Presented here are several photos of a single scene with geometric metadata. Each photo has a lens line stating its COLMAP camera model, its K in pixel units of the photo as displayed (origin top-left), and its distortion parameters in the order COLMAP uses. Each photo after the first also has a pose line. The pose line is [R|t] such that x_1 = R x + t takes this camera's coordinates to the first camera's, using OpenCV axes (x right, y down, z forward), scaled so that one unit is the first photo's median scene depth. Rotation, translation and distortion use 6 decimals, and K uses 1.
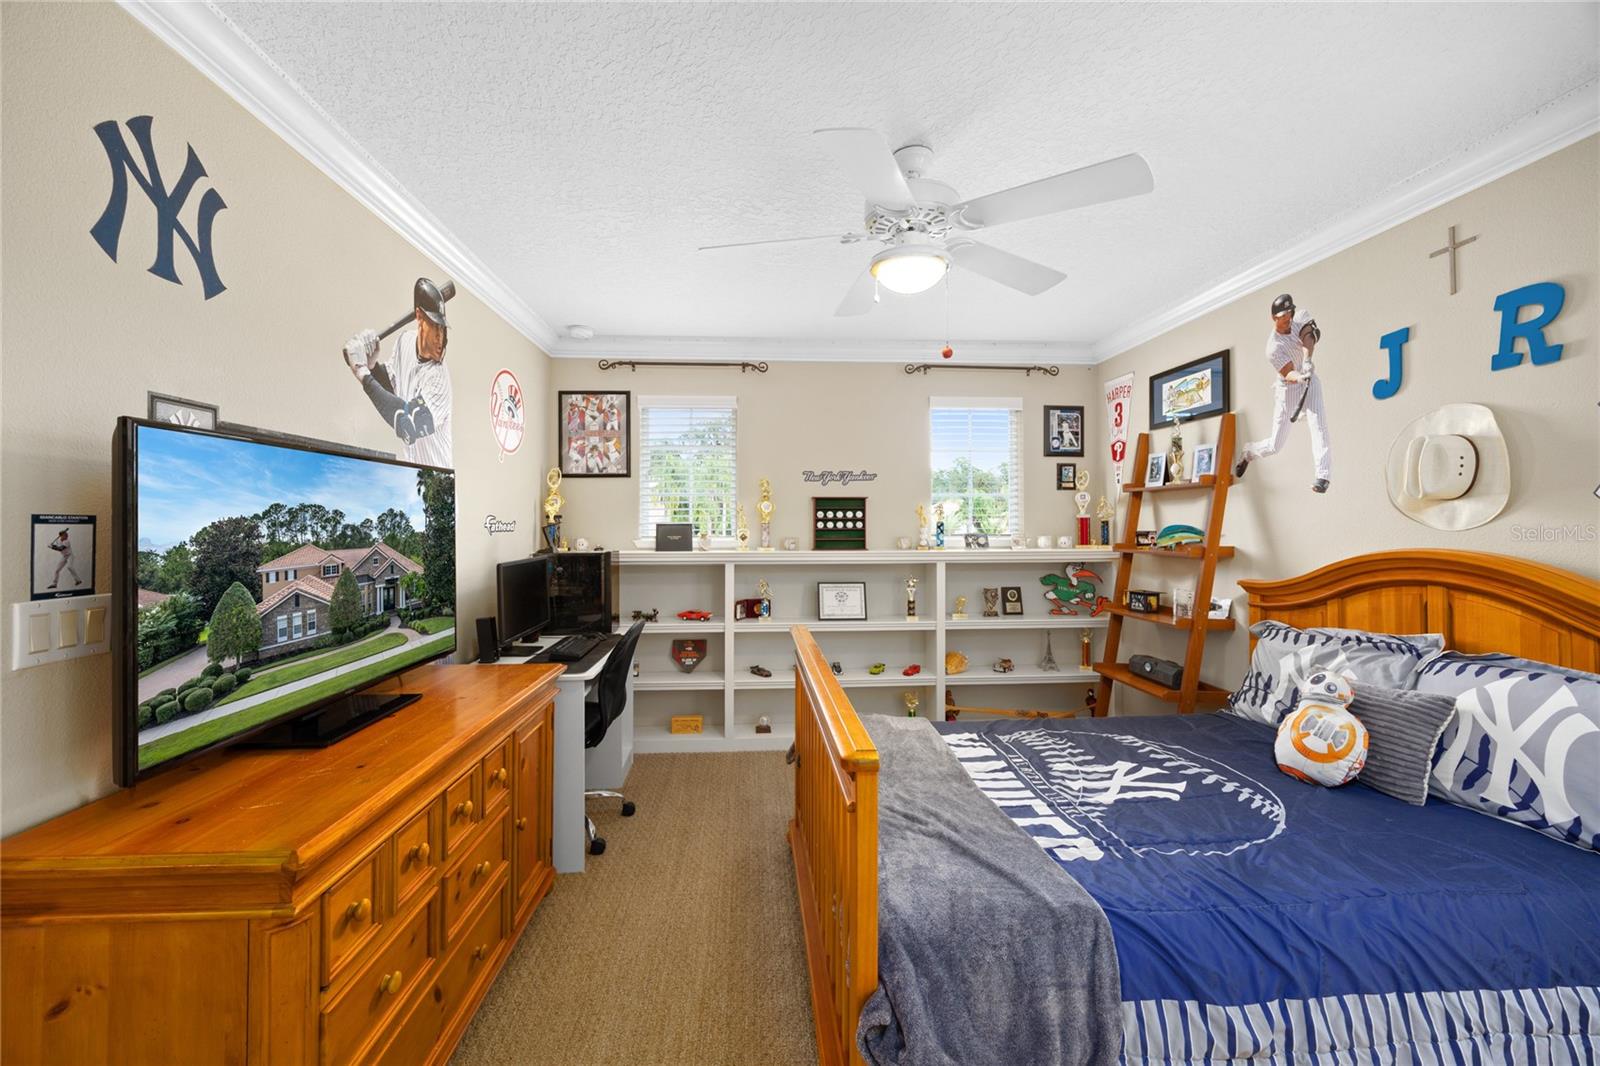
lens RADIAL K [[614.1, 0, 801.1], [0, 614.1, 513.7], [0, 0, 1]] dist [0.000307, -0.000043]
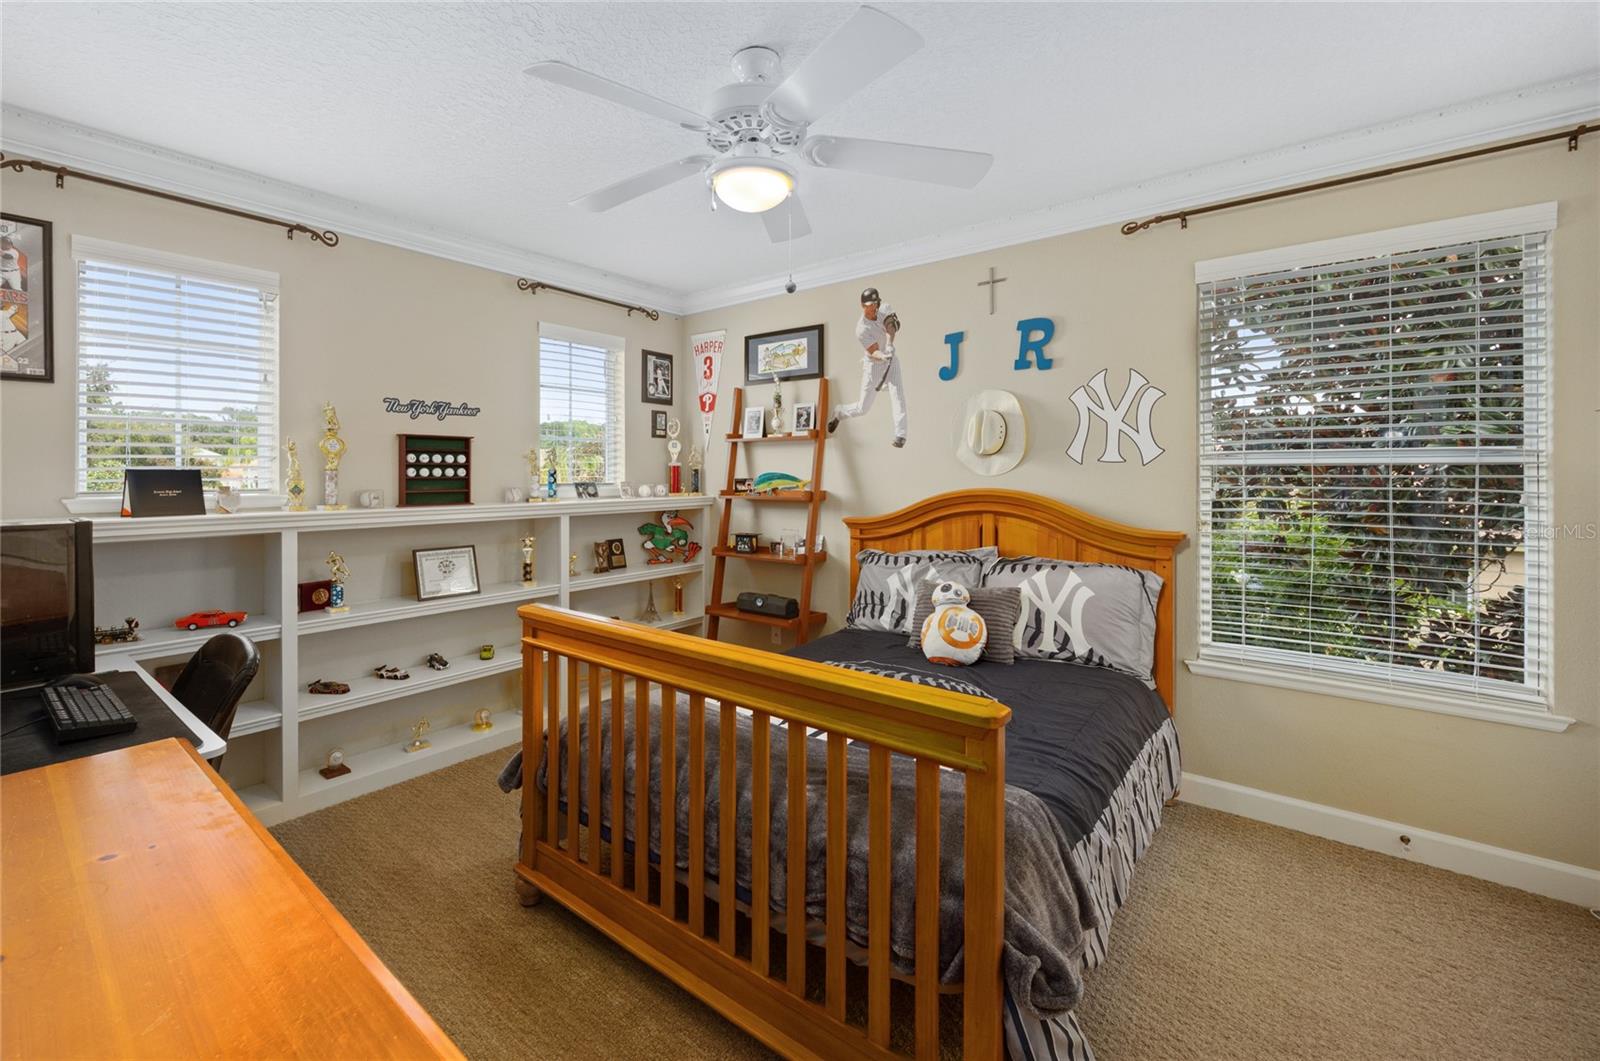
lens RADIAL K [[675.9, 0, 721.7], [0, 675.9, 473.9], [0, 0, 1]] dist [-0.001233, -0.000128]
pose [[0.707802, 0.000962, 0.706410, -0.403251], [-0.012313, 0.999864, 0.010975, 0.009802], [-0.706303, -0.016466, 0.707718, 0.237318]]
